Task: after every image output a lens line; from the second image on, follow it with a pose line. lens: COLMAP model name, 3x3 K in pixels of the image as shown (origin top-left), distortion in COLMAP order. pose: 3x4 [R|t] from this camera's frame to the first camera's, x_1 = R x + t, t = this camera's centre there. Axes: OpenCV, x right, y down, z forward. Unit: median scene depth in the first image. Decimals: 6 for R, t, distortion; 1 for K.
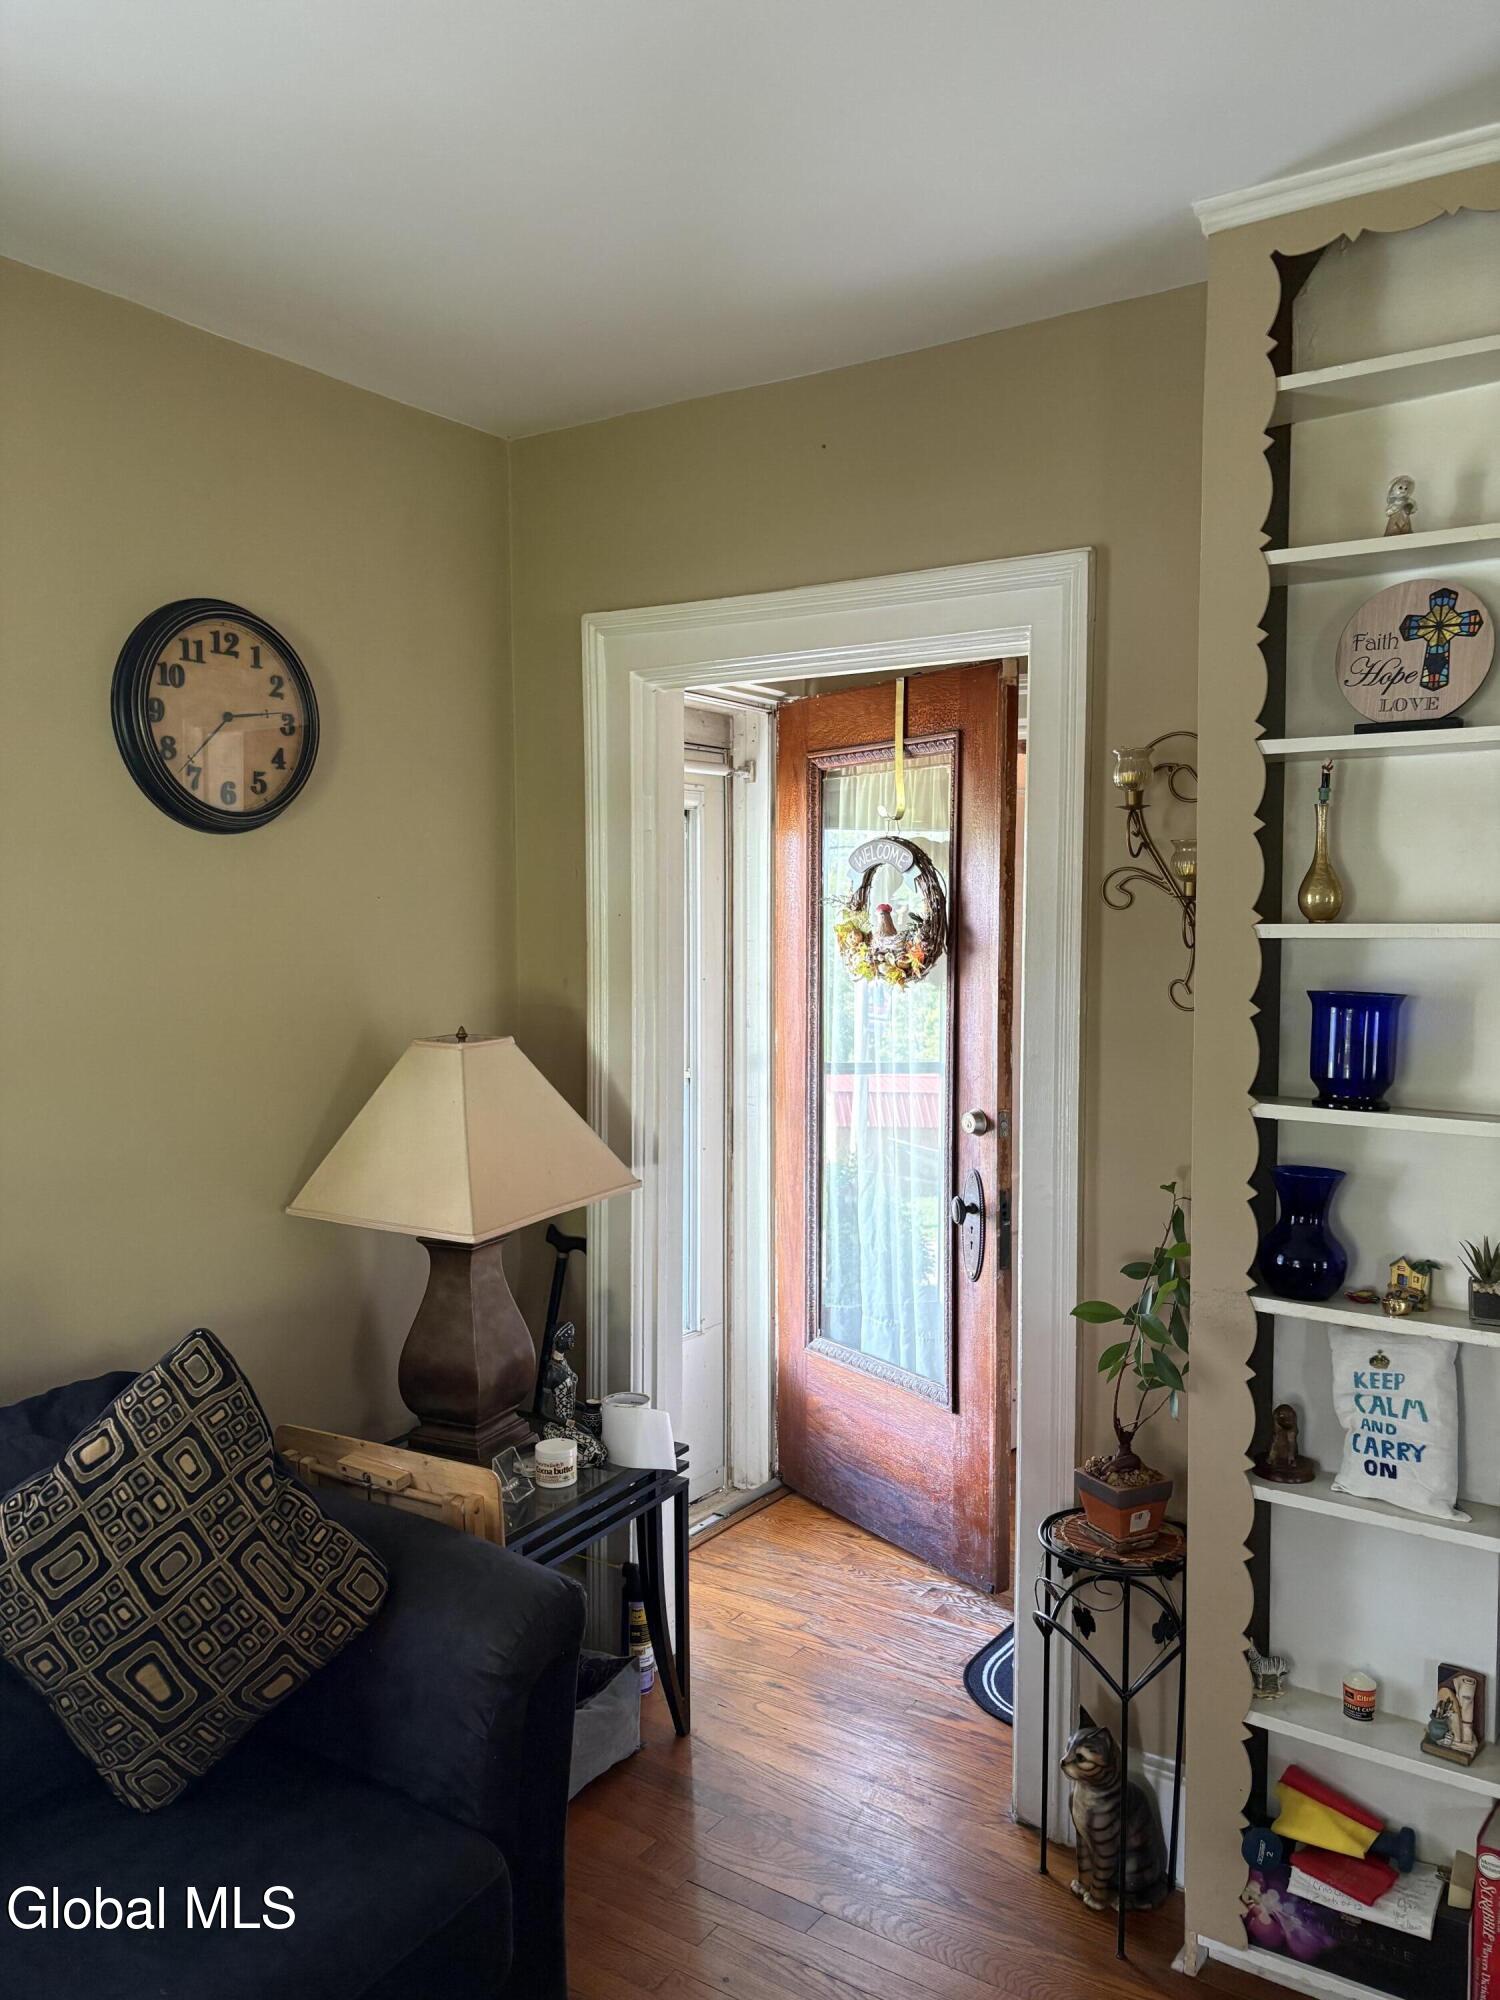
lens RADIAL K [[1527.7, 0, 748.8], [0, 1527.7, 997.3], [0, 0, 1]] dist [0.044017, -0.058028]
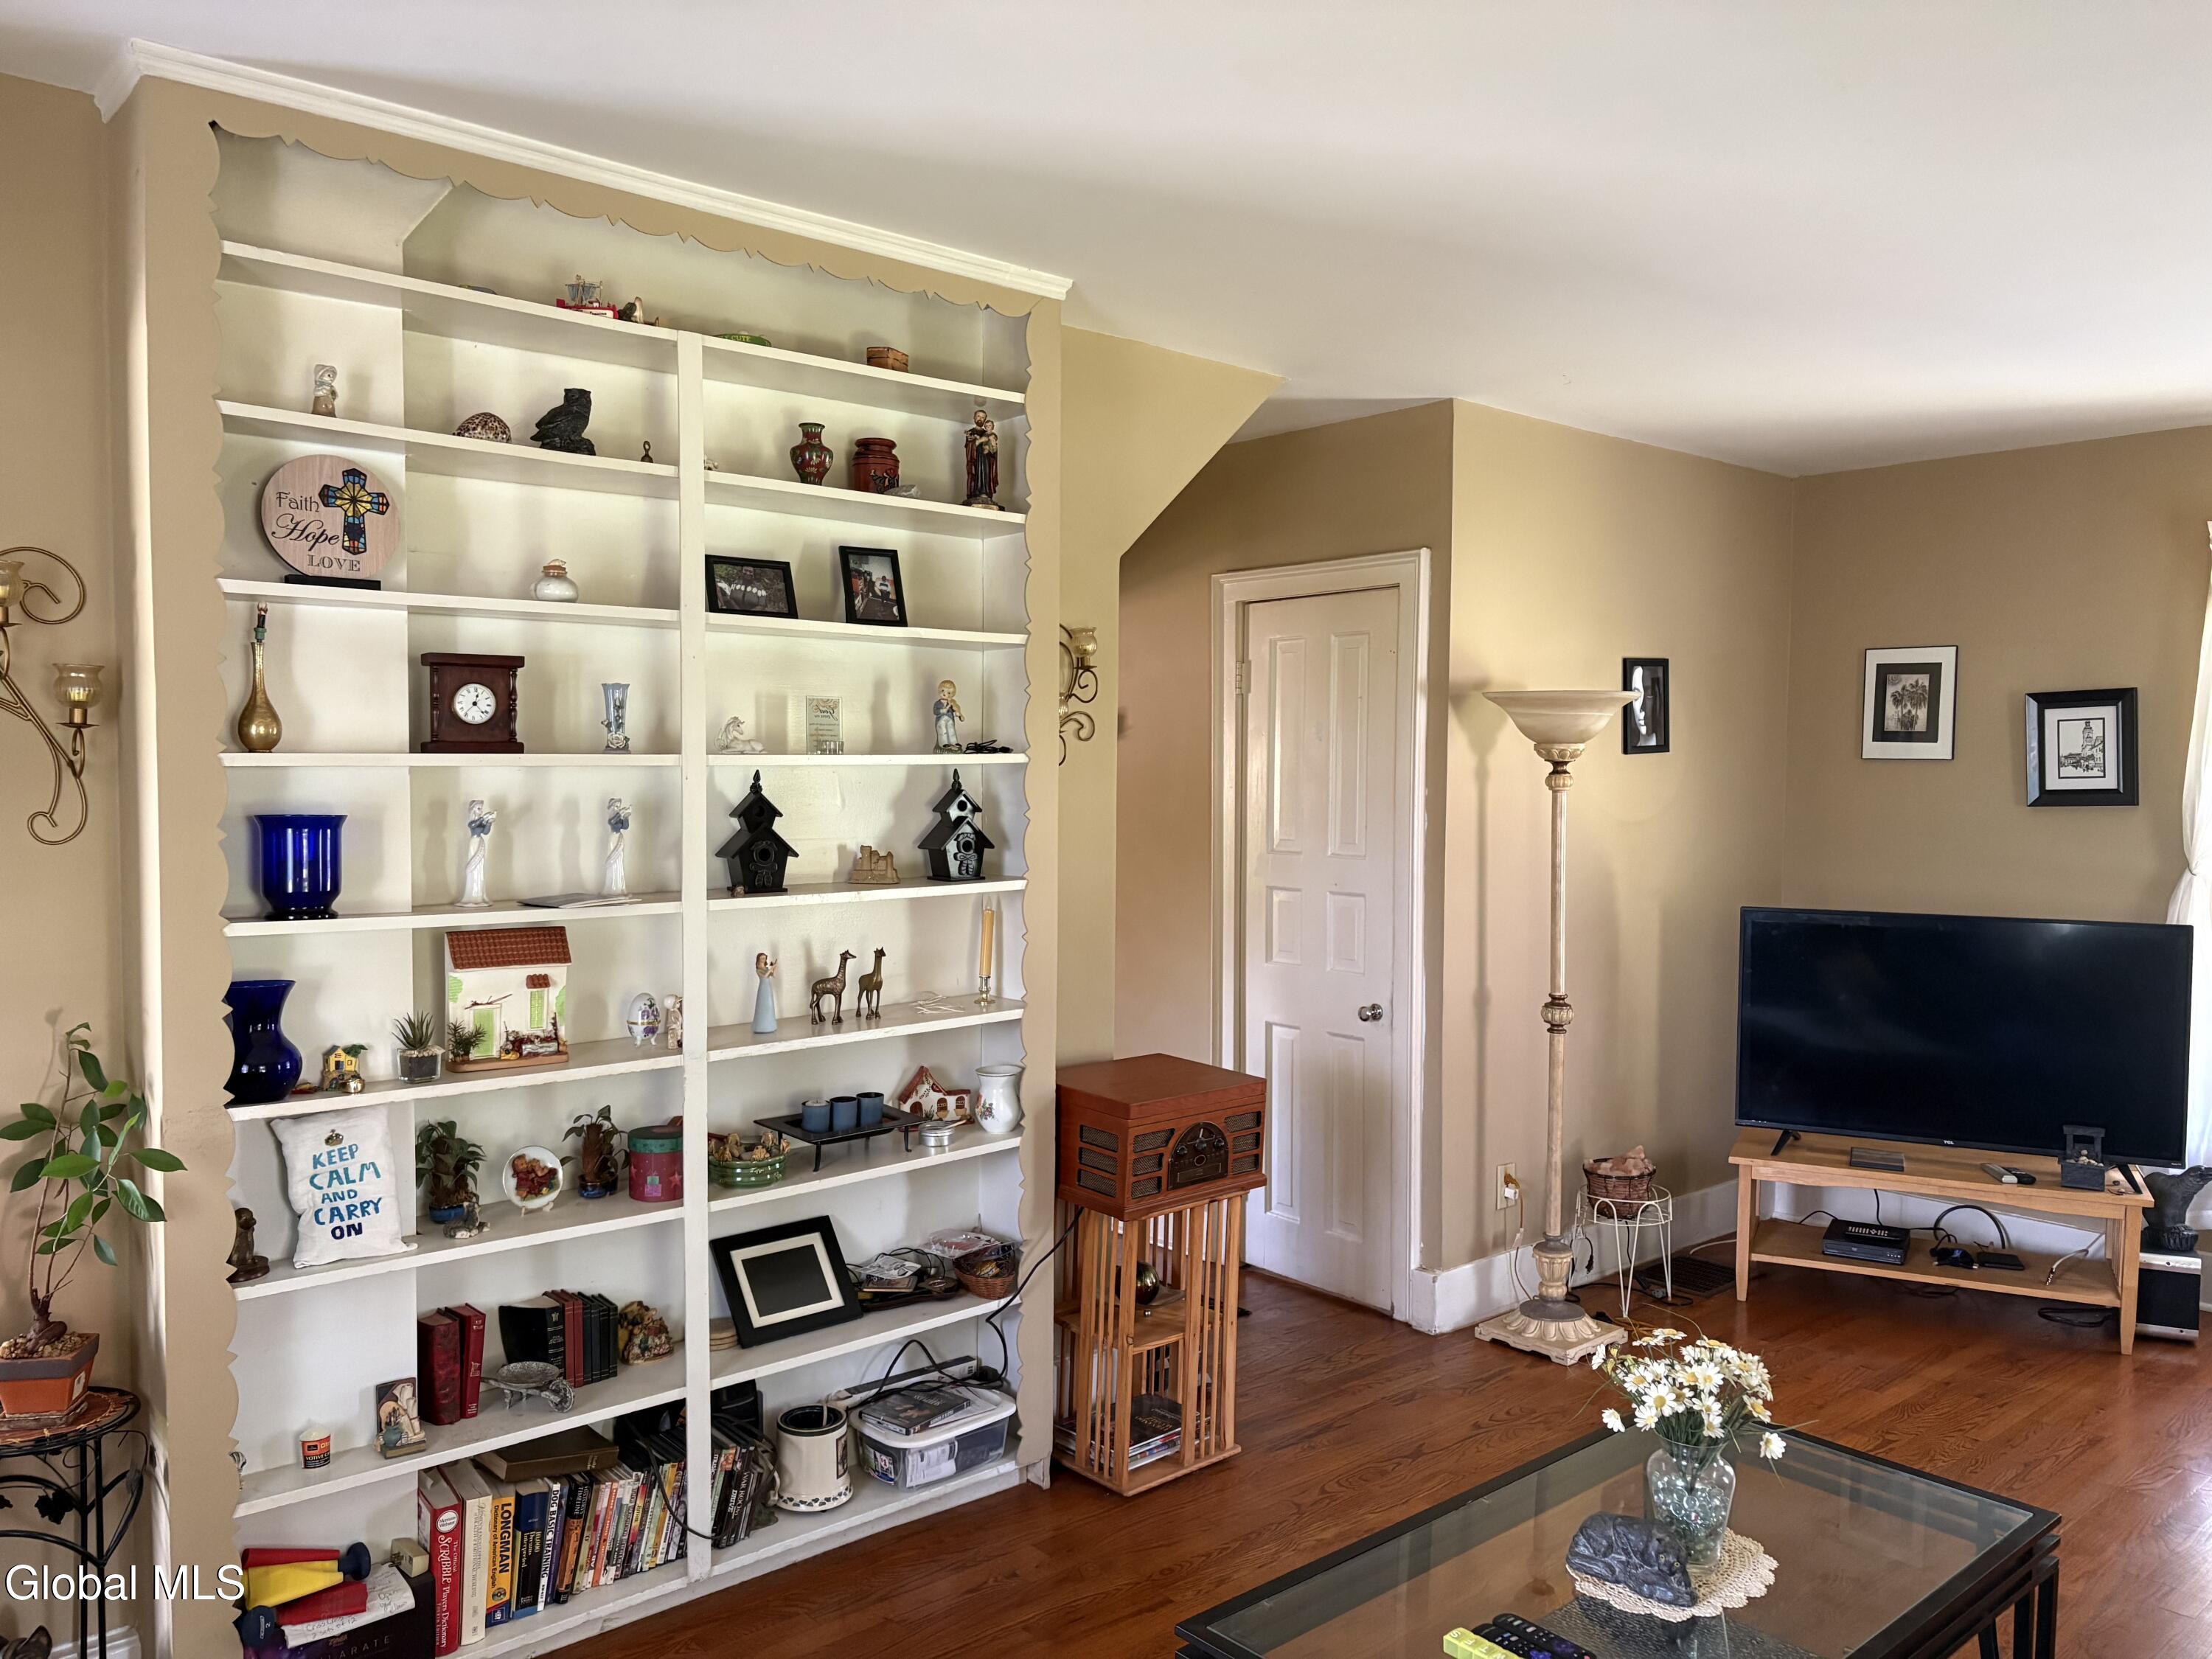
lens RADIAL K [[1689.7, 0, 1111.4], [0, 1689.7, 832.4], [0, 0, 1]] dist [0.044017, -0.058028]
pose [[0.236764, -0.040621, 0.970718, -0.665501], [0.043967, 0.998550, 0.031062, -0.003240], [-0.970572, 0.035325, 0.238207, 0.136697]]
